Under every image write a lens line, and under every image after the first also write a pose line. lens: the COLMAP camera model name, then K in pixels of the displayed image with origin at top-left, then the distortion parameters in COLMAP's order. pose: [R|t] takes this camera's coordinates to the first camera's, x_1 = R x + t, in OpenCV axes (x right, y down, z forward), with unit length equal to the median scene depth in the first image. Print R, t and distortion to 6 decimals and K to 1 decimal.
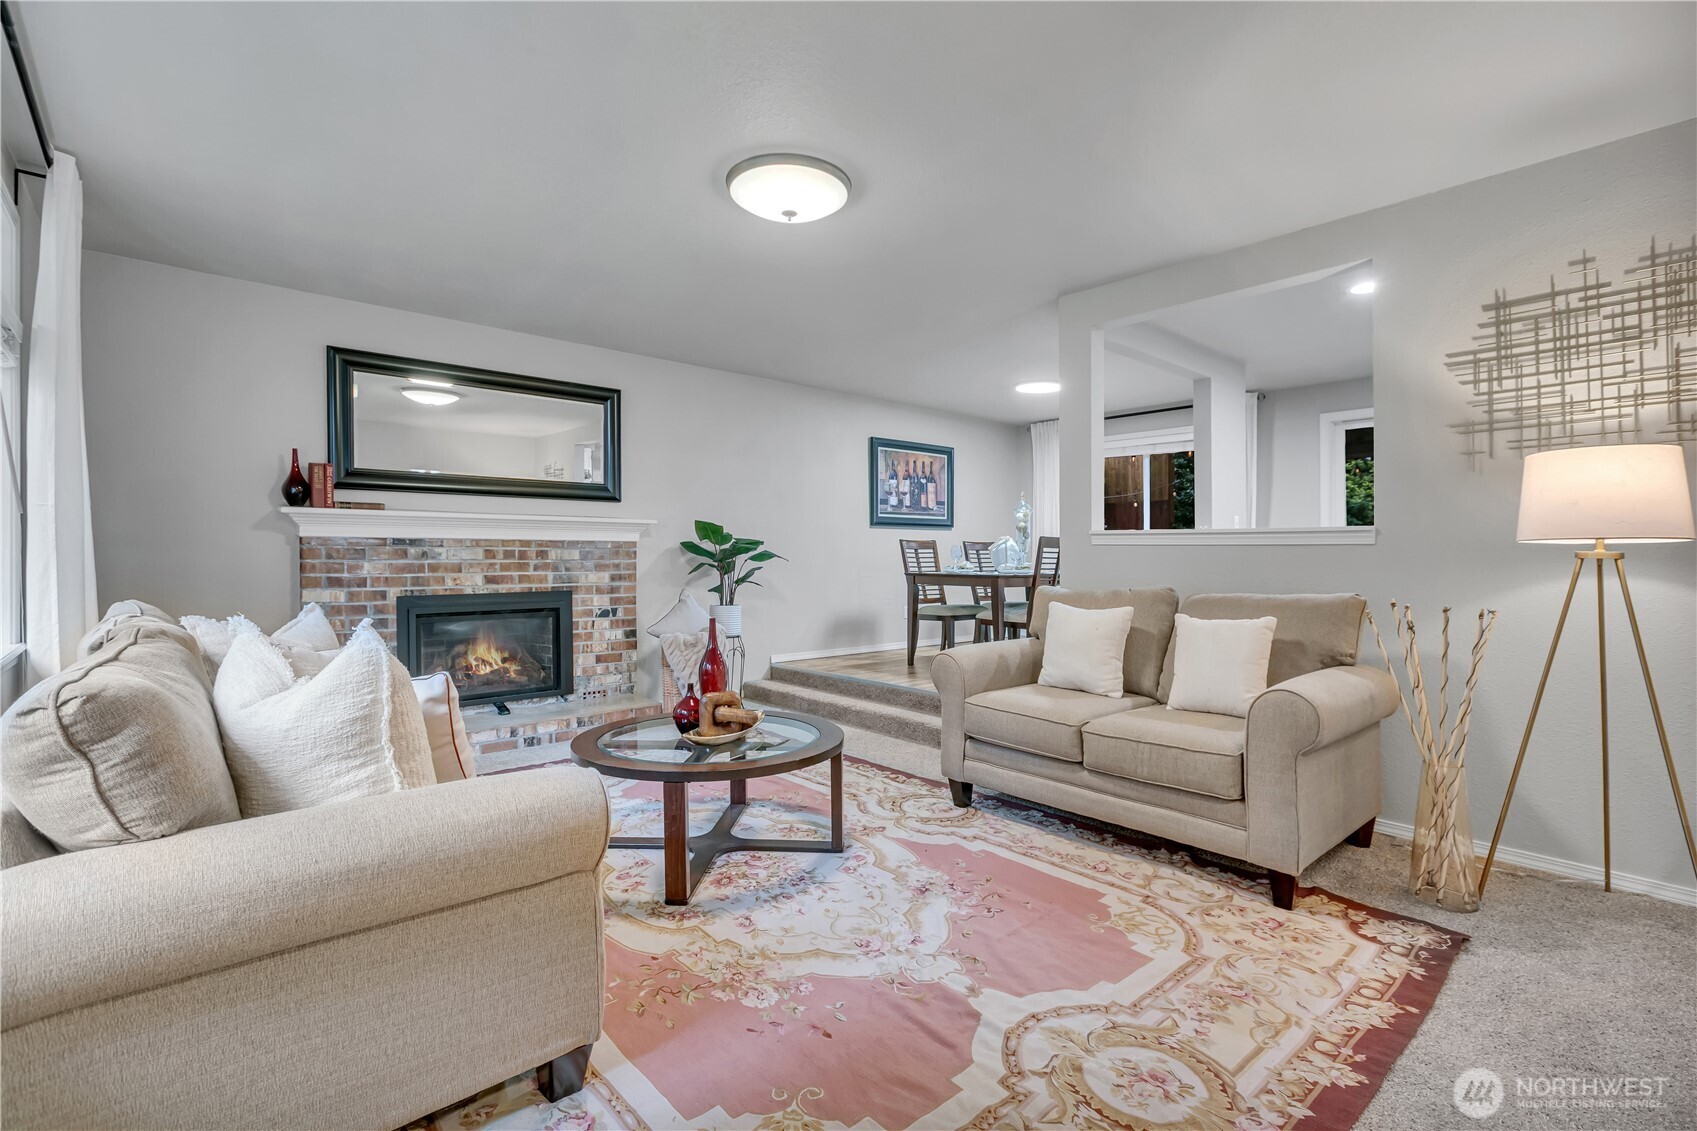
lens RADIAL K [[778.4, 0, 858.1], [0, 778.4, 550.7], [0, 0, 1]] dist [-0.003504, 0.001914]
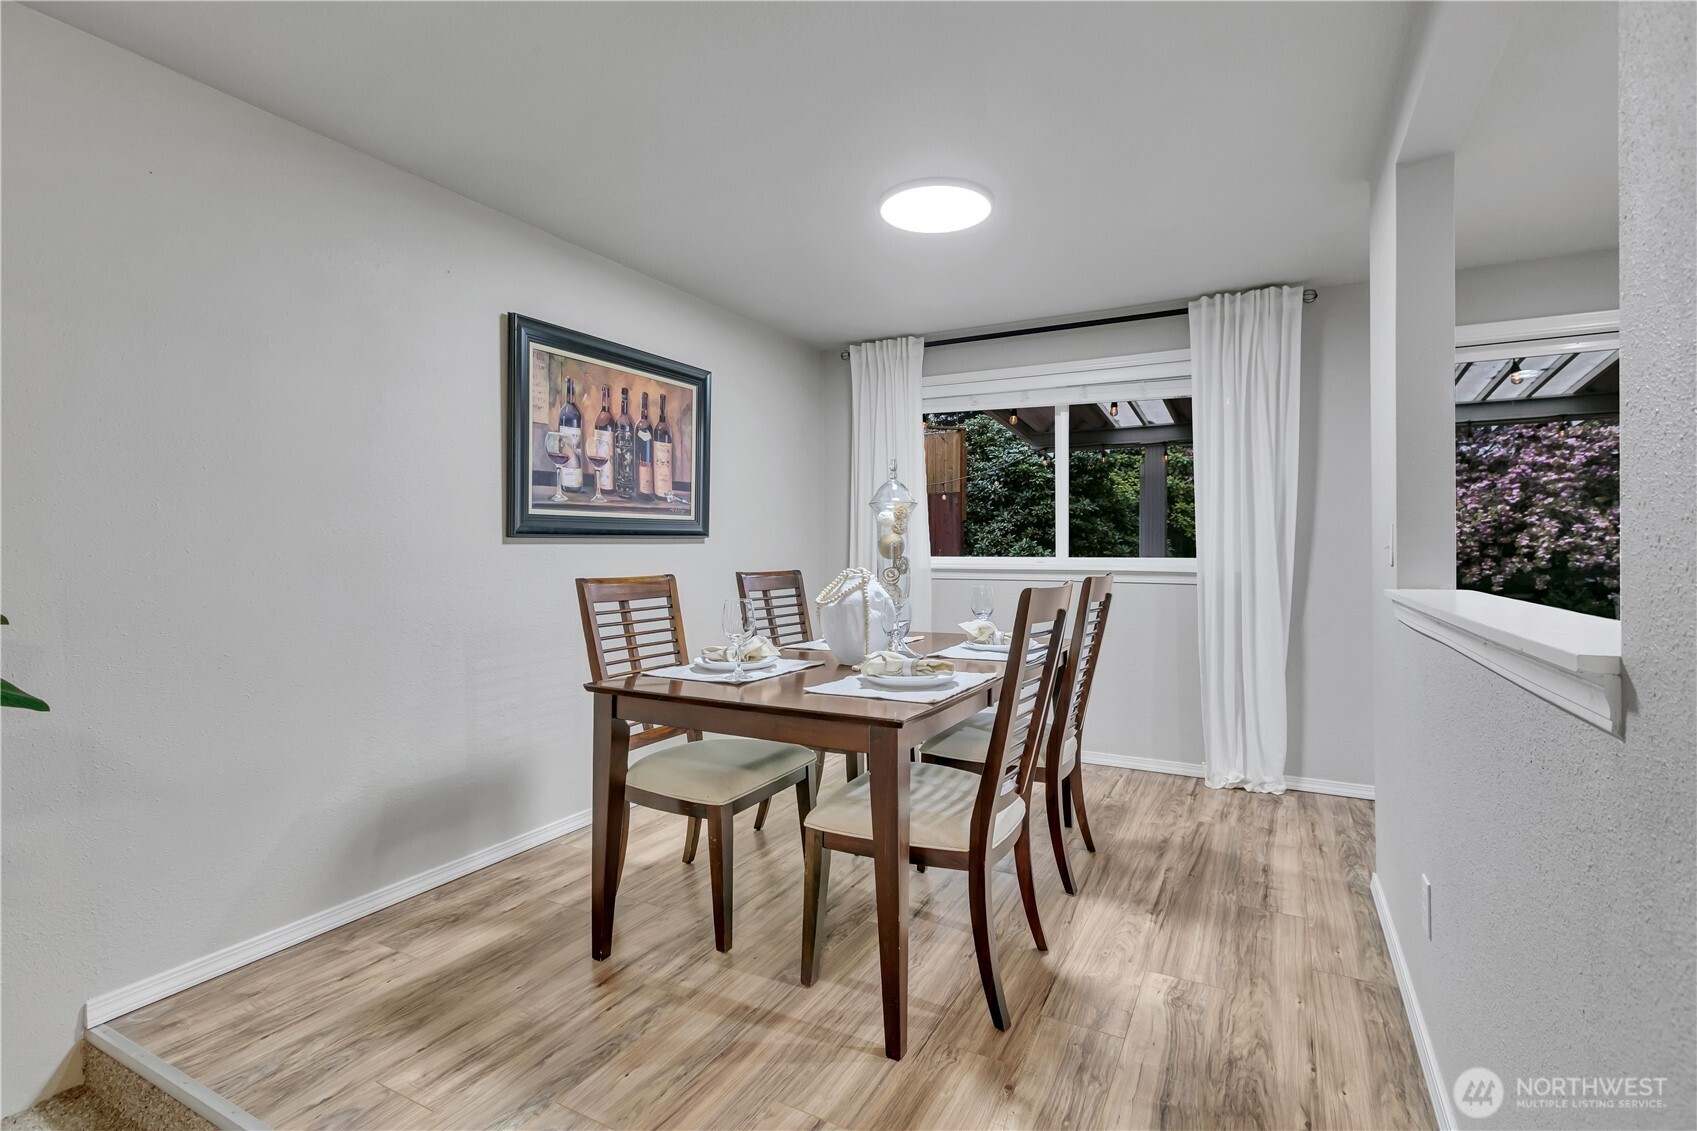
lens RADIAL K [[778.4, 0, 863.3], [0, 778.4, 536.8], [0, 0, 1]] dist [-0.003504, 0.001914]
pose [[0.936837, 0.002576, 0.349756, 0.071248], [-0.000211, 0.999977, -0.006801, -0.044261], [-0.349765, 0.006298, 0.936816, 0.844078]]
